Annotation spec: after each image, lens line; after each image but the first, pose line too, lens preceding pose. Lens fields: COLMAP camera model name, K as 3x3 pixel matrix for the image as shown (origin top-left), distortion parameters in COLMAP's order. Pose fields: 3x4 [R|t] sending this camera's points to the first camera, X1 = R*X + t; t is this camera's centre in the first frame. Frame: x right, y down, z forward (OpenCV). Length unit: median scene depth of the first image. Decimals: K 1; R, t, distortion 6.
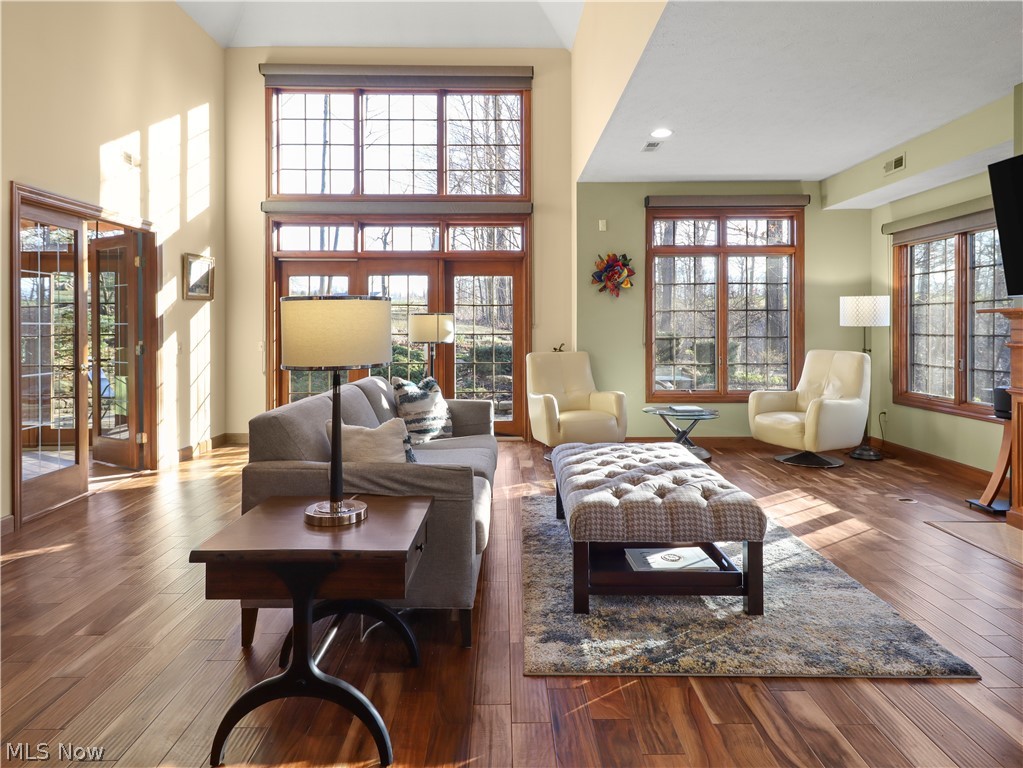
lens RADIAL K [[628.3, 0, 510.3], [0, 628.3, 329.4], [0, 0, 1]] dist [0.031834, -0.019438]
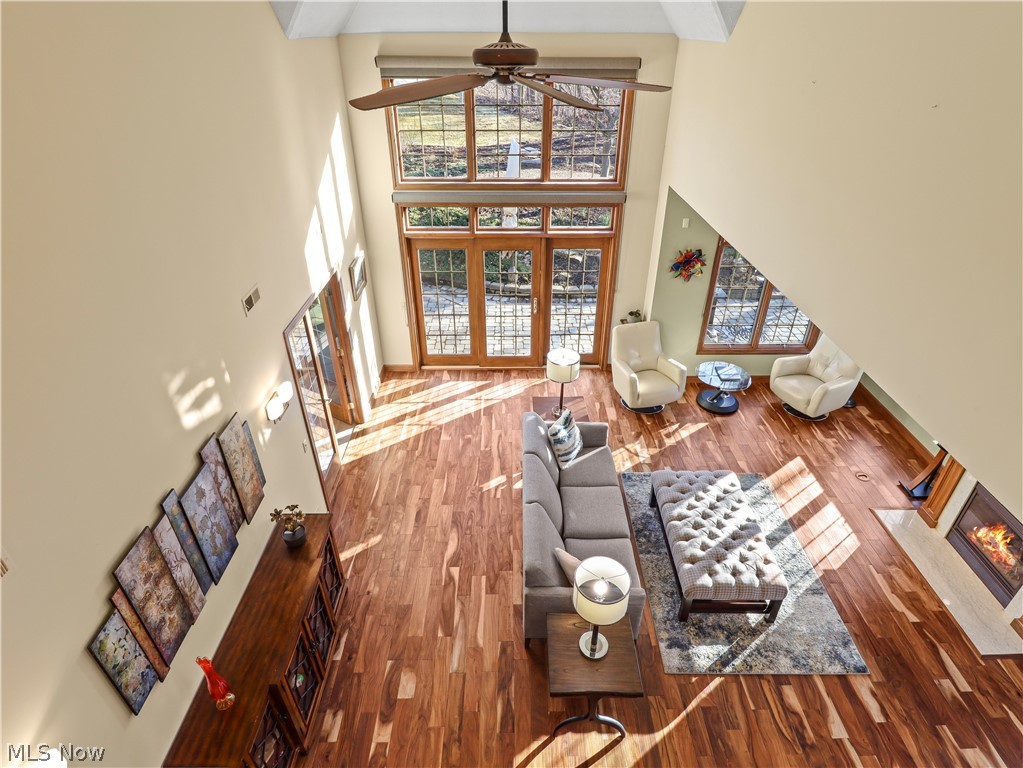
lens RADIAL K [[547.0, 0, 516.2], [0, 547.0, 375.3], [0, 0, 1]] dist [0.001679, -0.012222]
pose [[1.000000, 0.000040, -0.000628, -0.172823], [0.000295, 0.851464, 0.524413, -0.466295], [0.000556, -0.524414, 0.851464, -0.025462]]
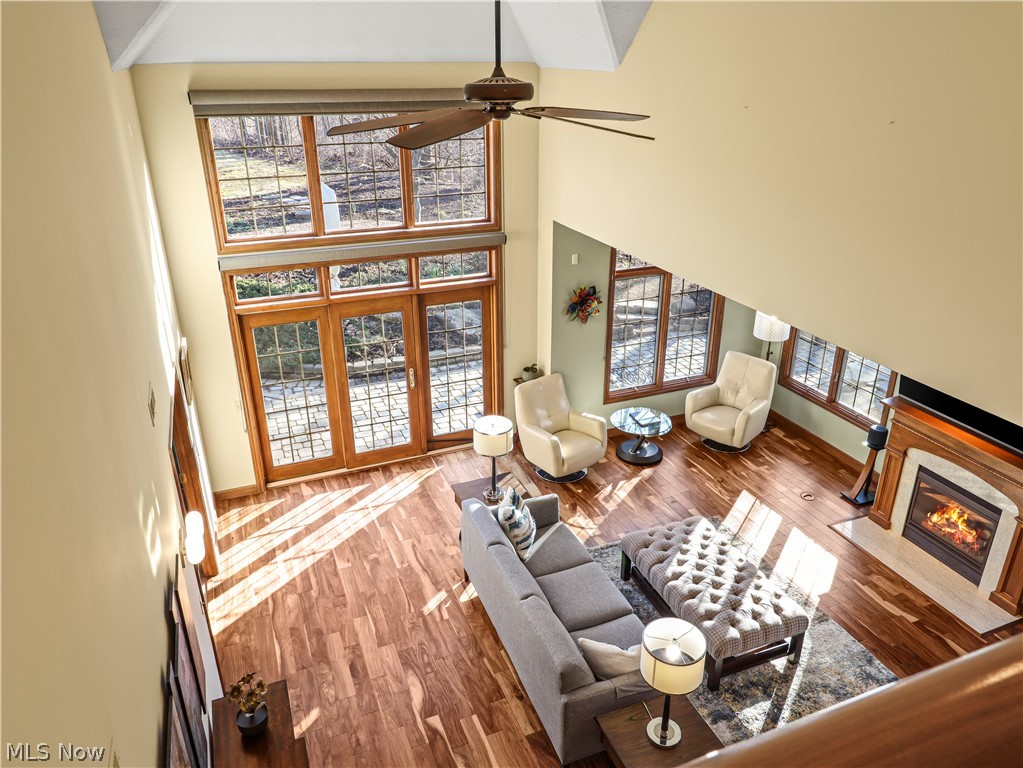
lens RADIAL K [[722.8, 0, 513.0], [0, 722.8, 378.5], [0, 0, 1]] dist [0.003764, 0.000188]
pose [[0.929137, -0.153093, 0.336550, -0.392958], [0.005837, 0.916208, 0.400660, -0.474257], [-0.369688, -0.370304, 0.852177, -0.070836]]
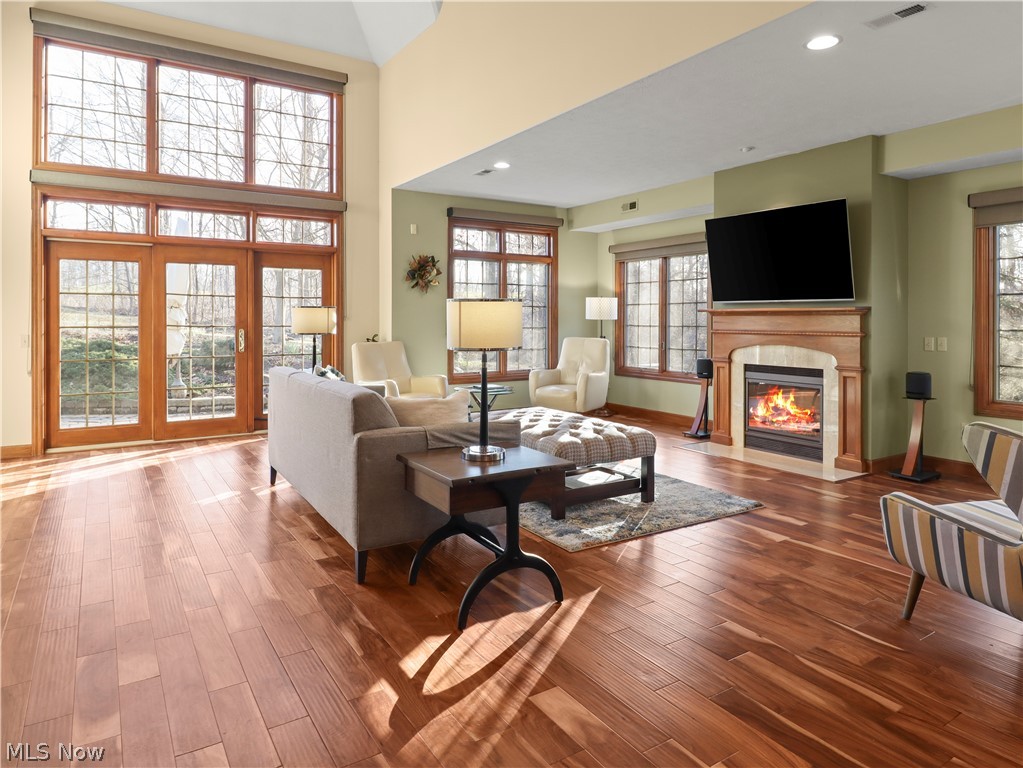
lens RADIAL K [[646.2, 0, 516.6], [0, 646.2, 324.4], [0, 0, 1]] dist [0.008292, -0.016459]
pose [[0.846668, -0.001214, 0.532121, -0.316361], [-0.001461, 0.999988, 0.004606, -0.000335], [-0.532120, -0.004677, 0.846656, -0.079750]]
